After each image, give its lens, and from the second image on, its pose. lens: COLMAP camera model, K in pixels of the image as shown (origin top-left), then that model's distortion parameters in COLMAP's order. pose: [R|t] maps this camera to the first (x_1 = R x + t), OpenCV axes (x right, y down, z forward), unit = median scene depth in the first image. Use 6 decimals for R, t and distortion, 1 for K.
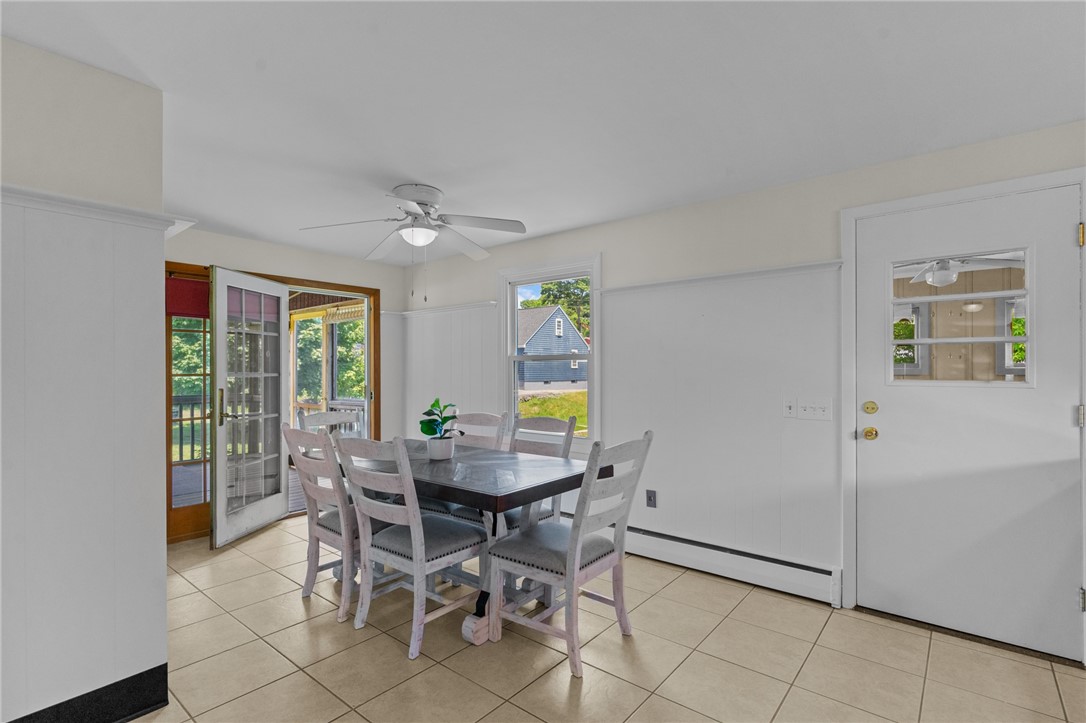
lens RADIAL K [[517.2, 0, 542.0], [0, 517.2, 366.5], [0, 0, 1]] dist [-0.000817, 0.000949]
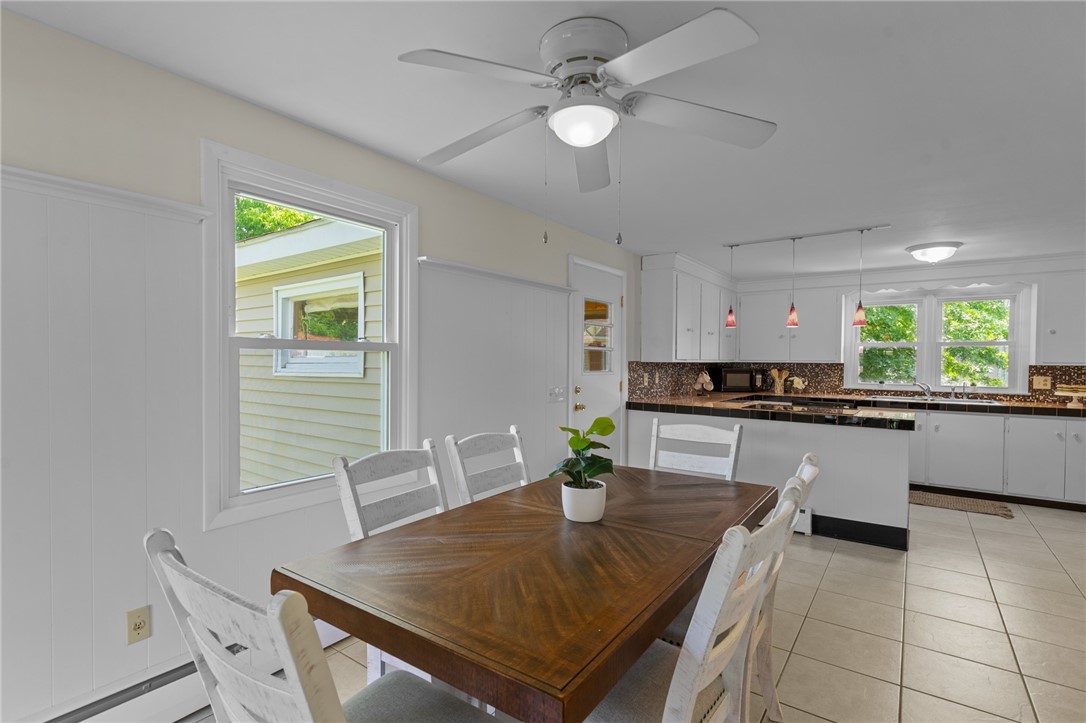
lens RADIAL K [[517.2, 0, 542.5], [0, 517.2, 364.2], [0, 0, 1]] dist [-0.000817, 0.000949]
pose [[-0.065628, -0.008006, 0.997812, -0.867025], [-0.017756, 0.999819, 0.006854, -0.005008], [-0.997686, -0.017267, -0.065758, 1.192873]]
